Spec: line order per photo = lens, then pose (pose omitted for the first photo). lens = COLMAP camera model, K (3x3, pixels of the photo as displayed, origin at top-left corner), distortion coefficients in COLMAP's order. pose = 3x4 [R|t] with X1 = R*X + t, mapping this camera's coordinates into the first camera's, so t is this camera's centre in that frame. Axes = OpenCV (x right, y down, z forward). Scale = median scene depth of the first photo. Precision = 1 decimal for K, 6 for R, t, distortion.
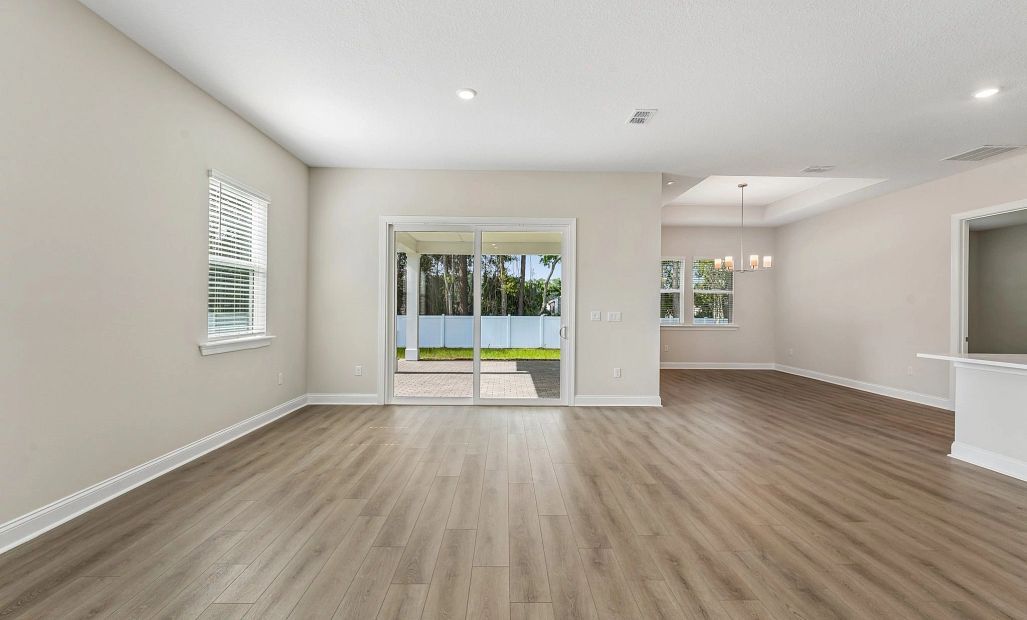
lens RADIAL K [[413.5, 0, 512.8], [0, 413.5, 311.1], [0, 0, 1]] dist [-0.002613, -0.000294]
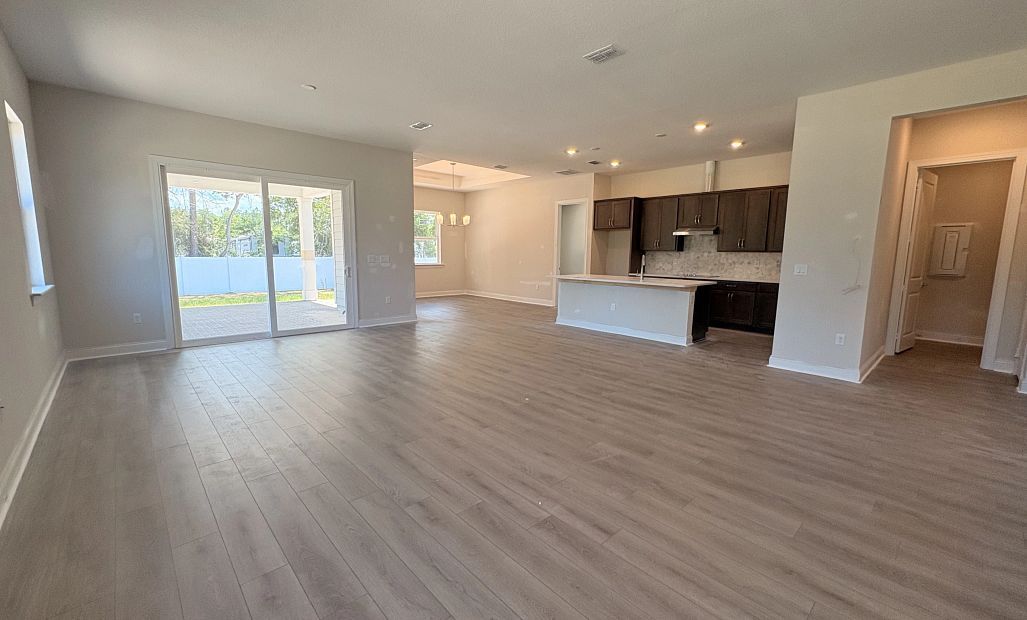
lens RADIAL K [[413.5, 0, 514.4], [0, 413.5, 305.1], [0, 0, 1]] dist [-0.002613, -0.000294]
pose [[0.735498, -0.082798, 0.672449, -0.360777], [0.000409, 0.992559, 0.121765, -0.001156], [-0.677527, -0.089282, 0.730059, -0.269198]]
